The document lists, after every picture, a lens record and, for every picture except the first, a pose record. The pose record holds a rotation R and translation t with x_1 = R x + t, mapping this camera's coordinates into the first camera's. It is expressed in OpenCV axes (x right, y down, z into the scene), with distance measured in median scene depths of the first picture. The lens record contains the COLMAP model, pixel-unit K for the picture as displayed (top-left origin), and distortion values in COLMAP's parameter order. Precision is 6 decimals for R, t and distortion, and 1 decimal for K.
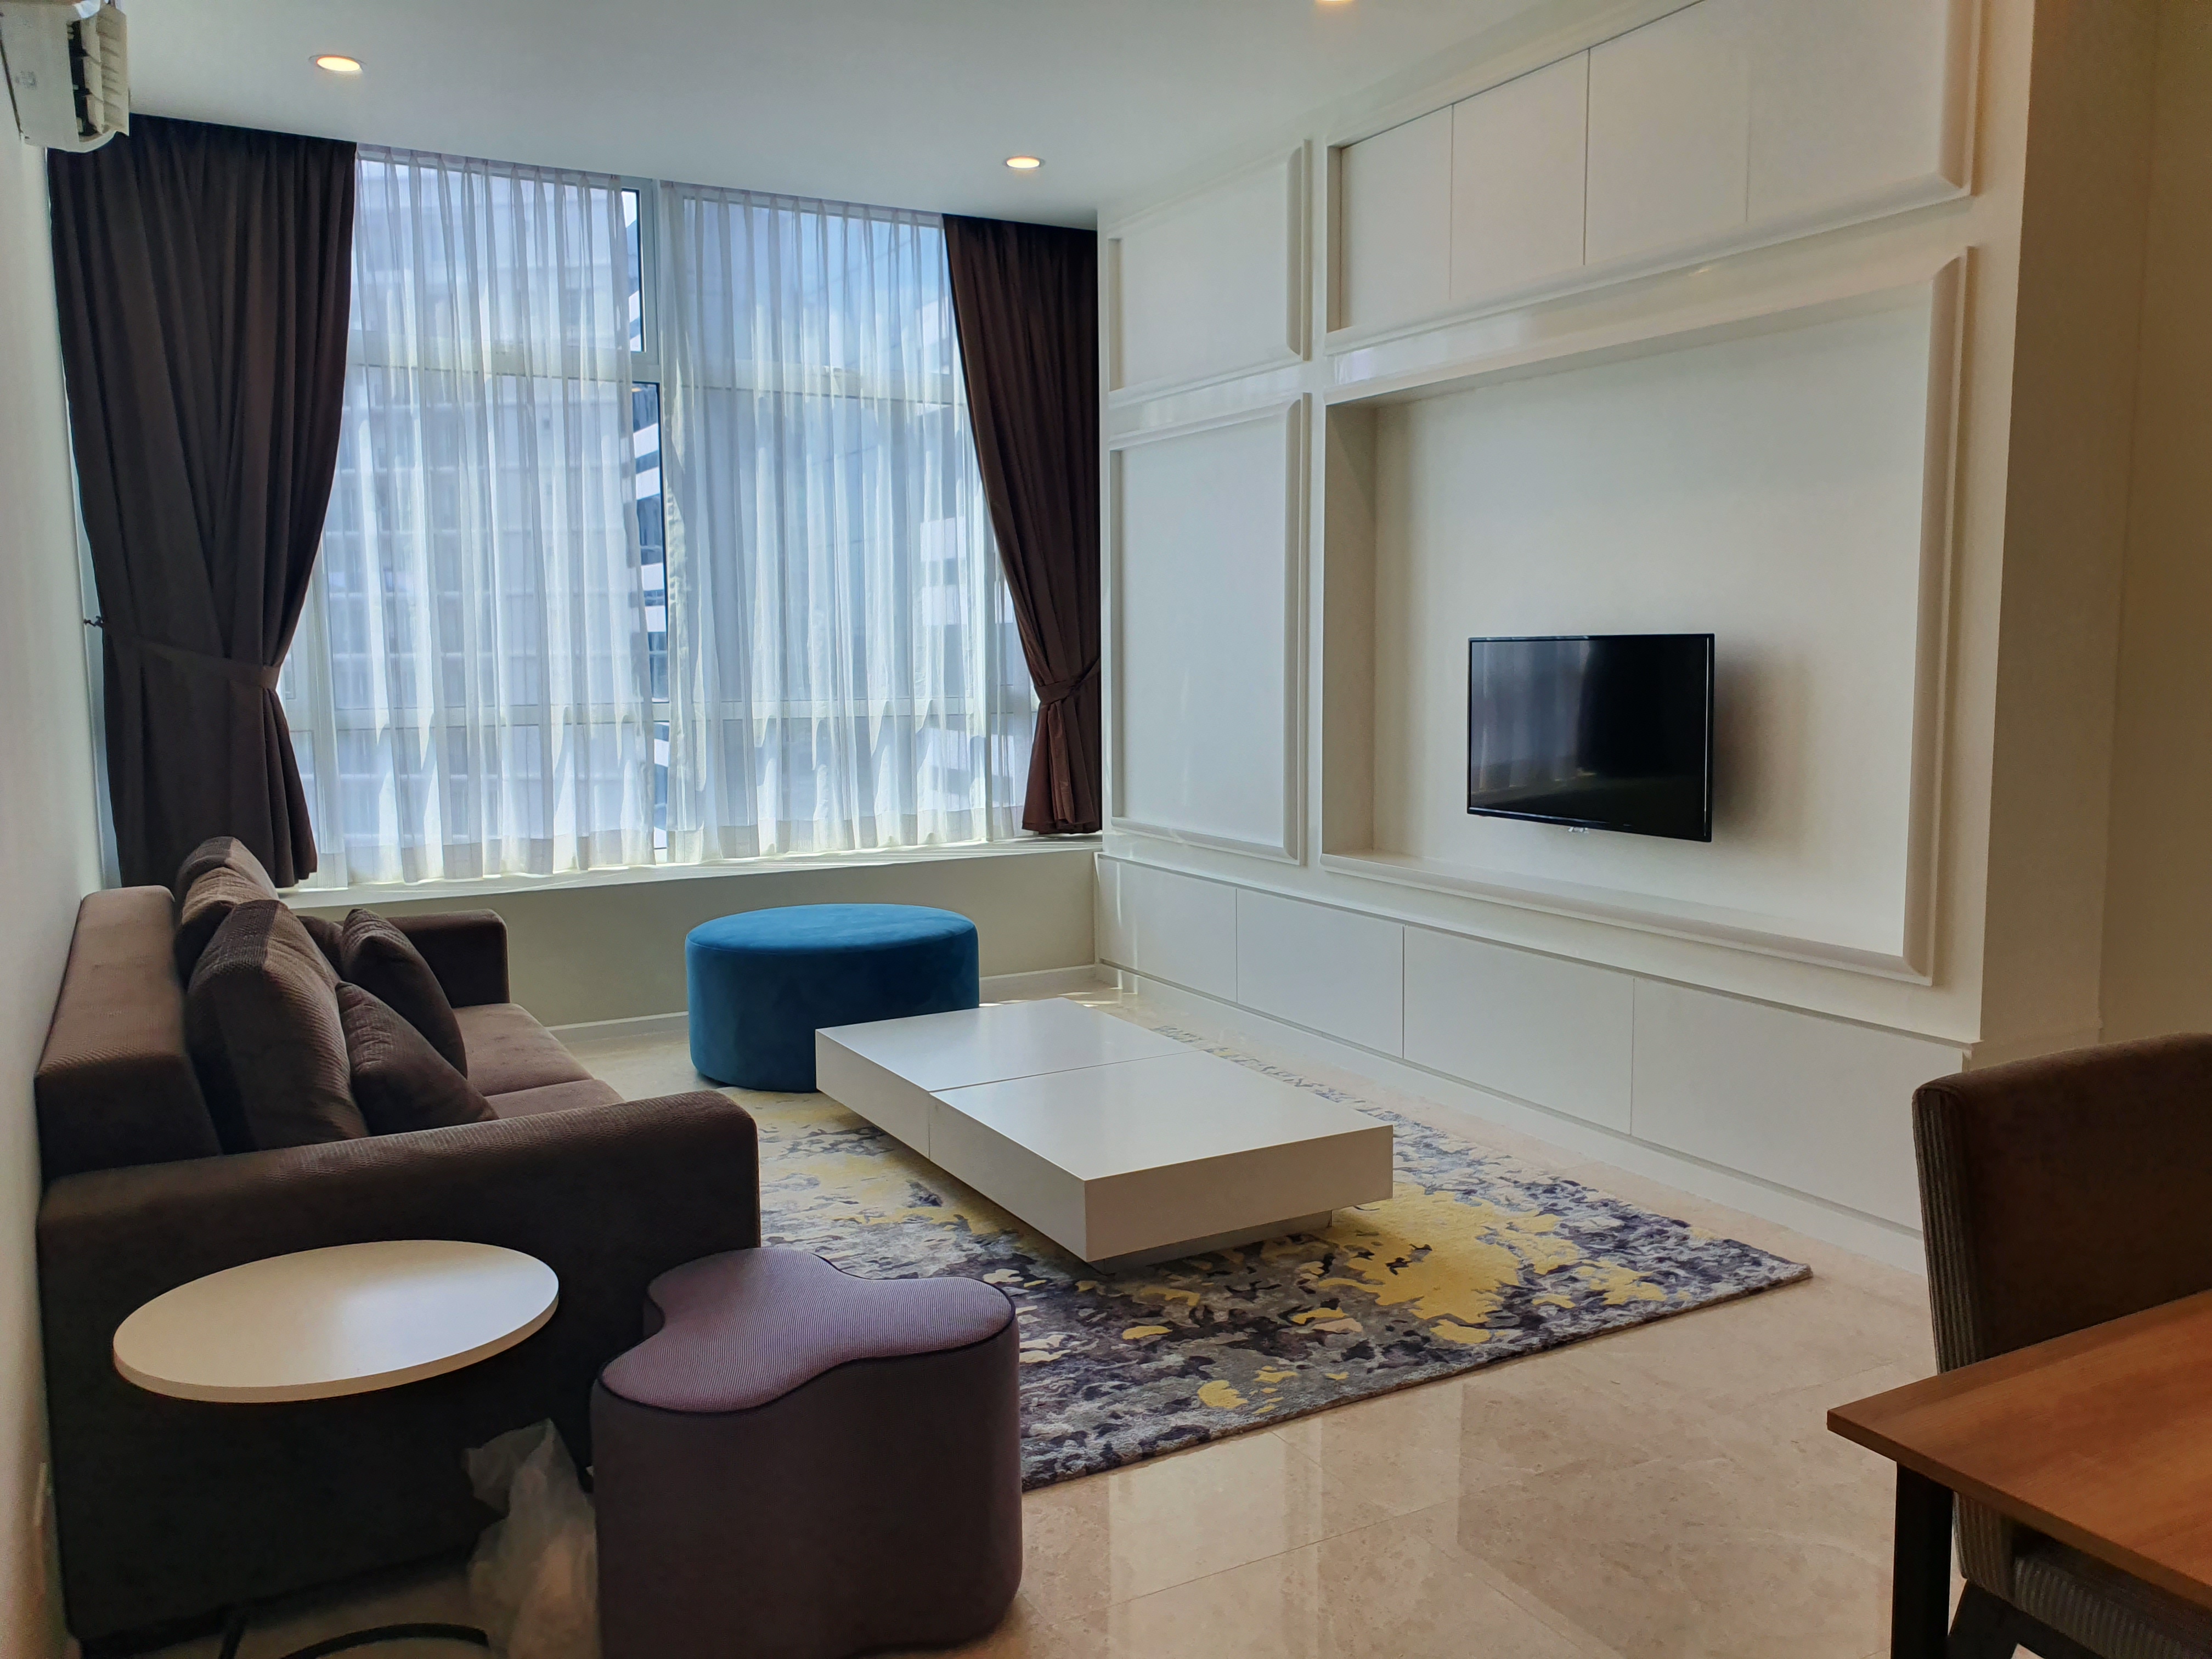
lens RADIAL K [[1696.4, 0, 1106.0], [0, 1696.4, 829.5], [0, 0, 1]] dist [-0.039364, 0.002779]
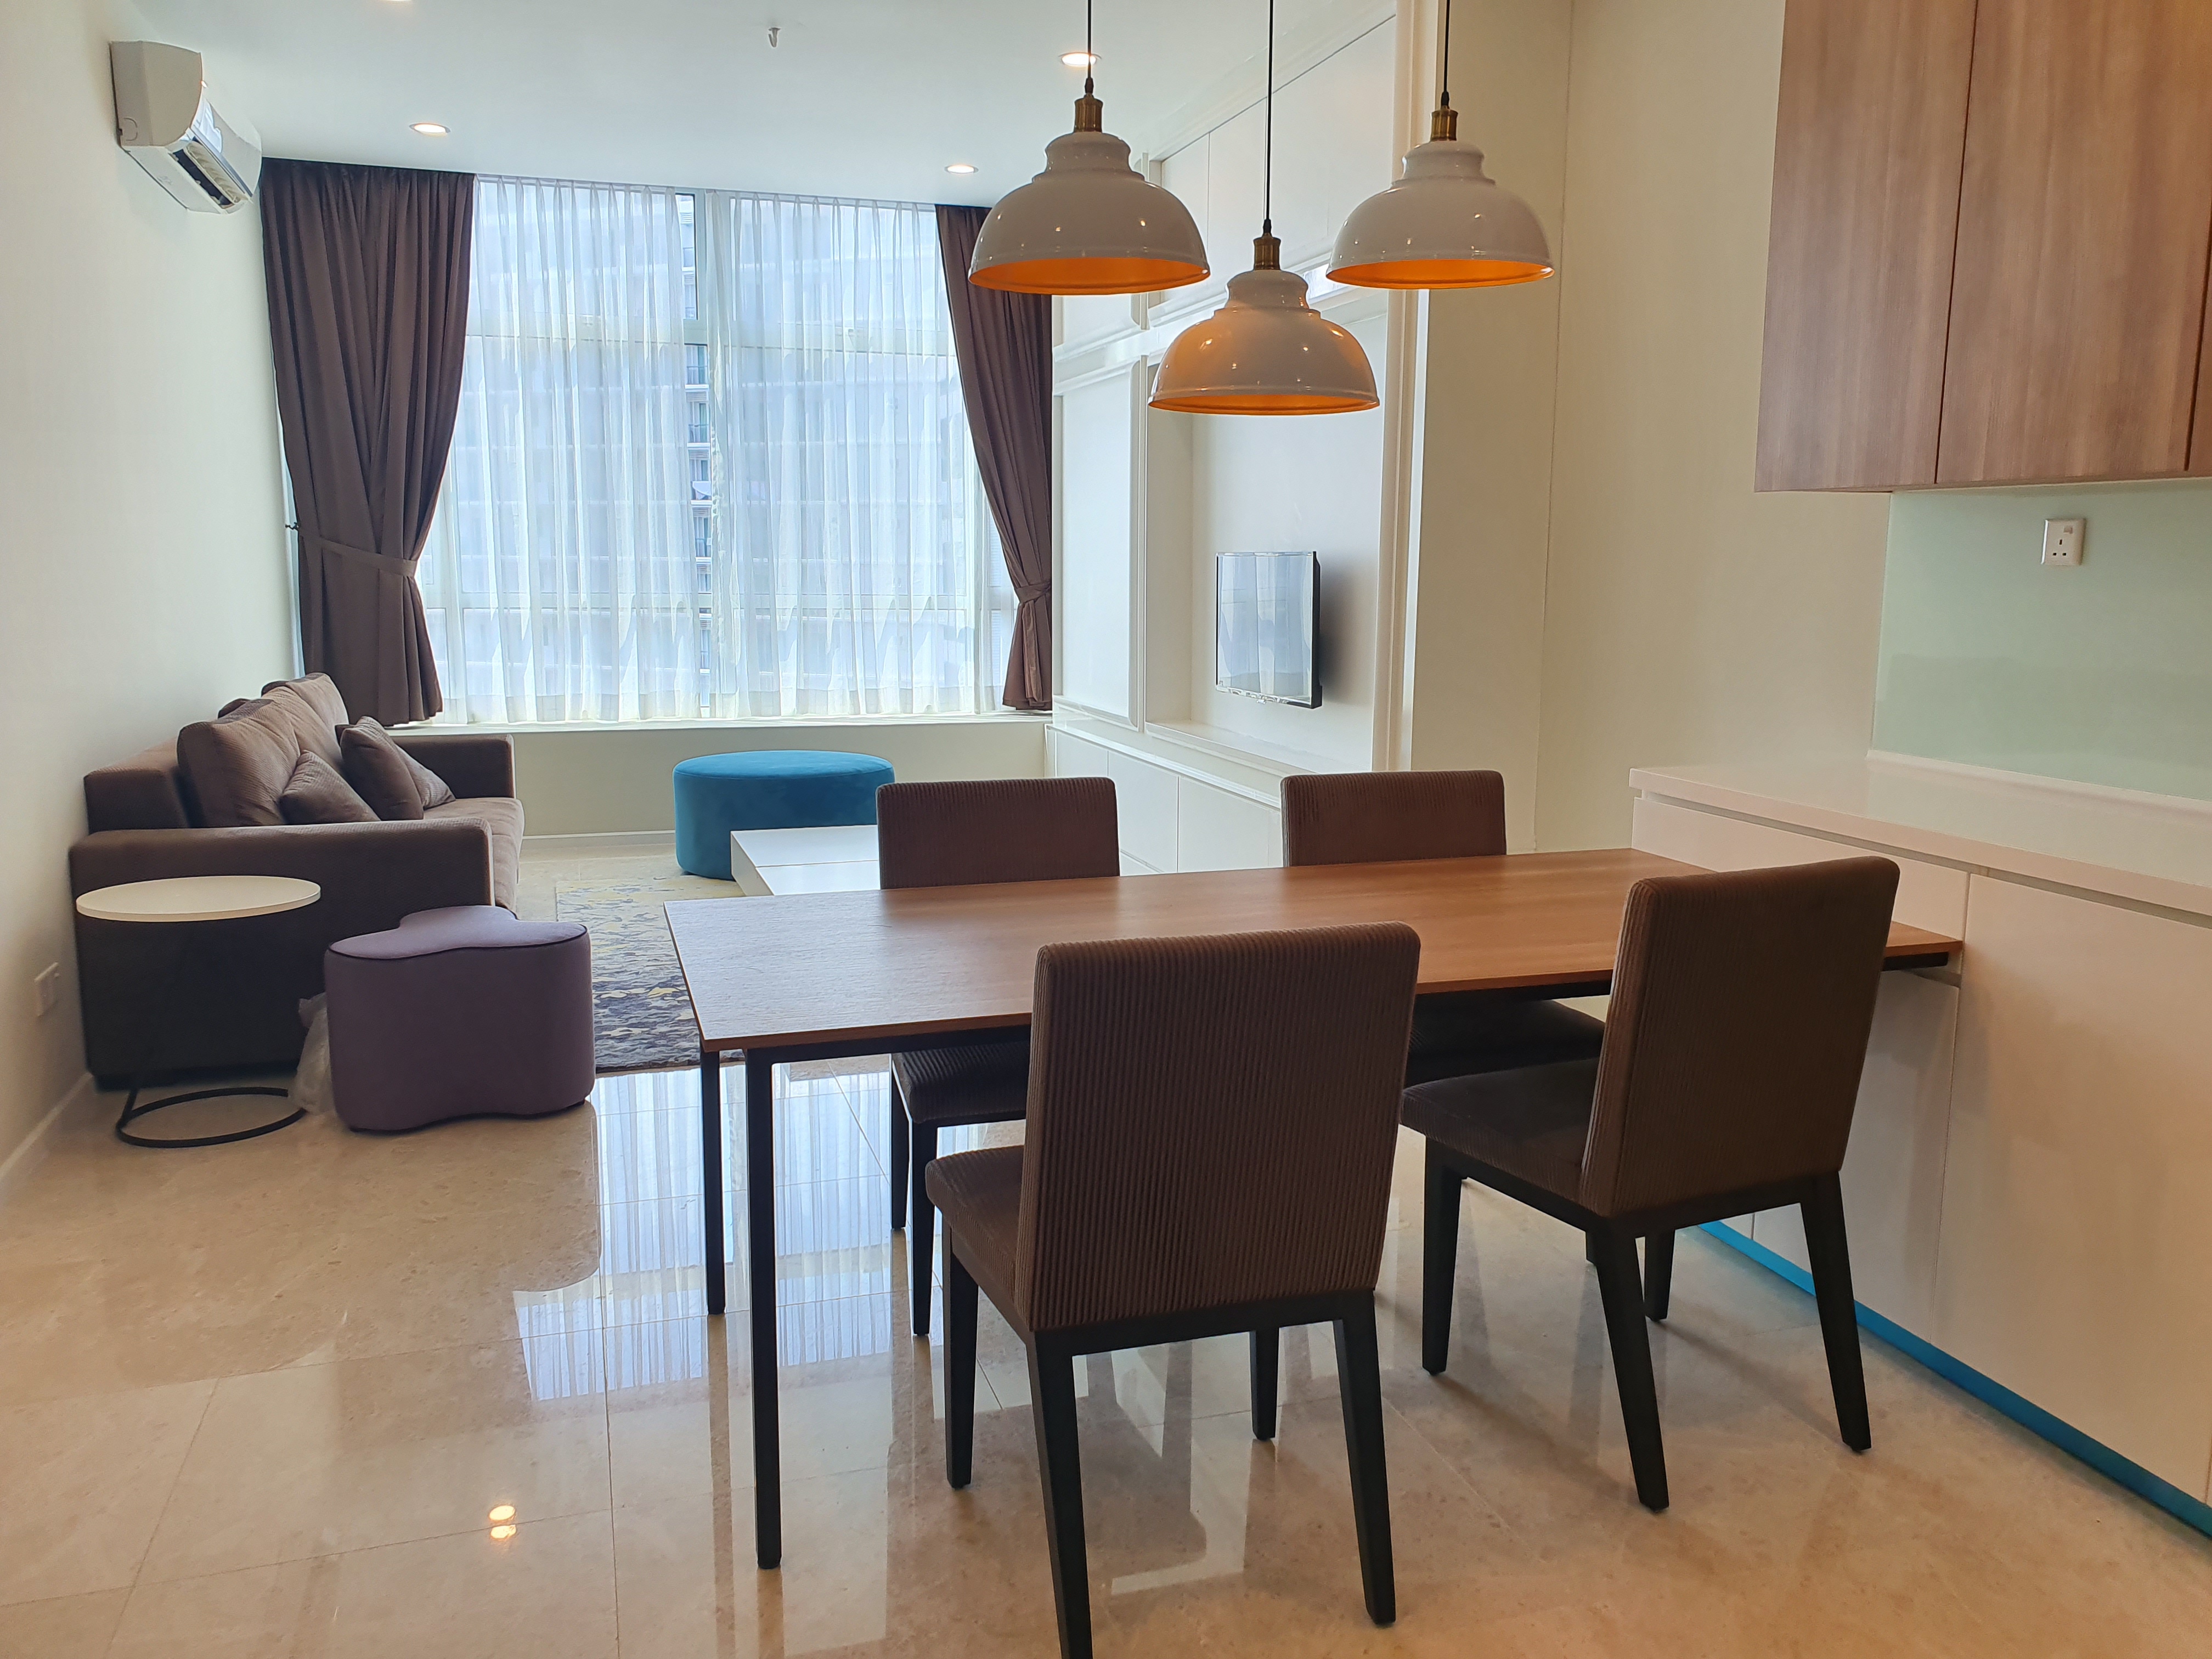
lens RADIAL K [[1696.4, 0, 1106.0], [0, 1696.4, 829.5], [0, 0, 1]] dist [-0.039364, 0.002779]
pose [[0.978082, 0.048823, -0.202414, 0.327994], [-0.038692, 0.997807, 0.053709, 0.024536], [0.204593, -0.044700, 0.977826, -0.227805]]
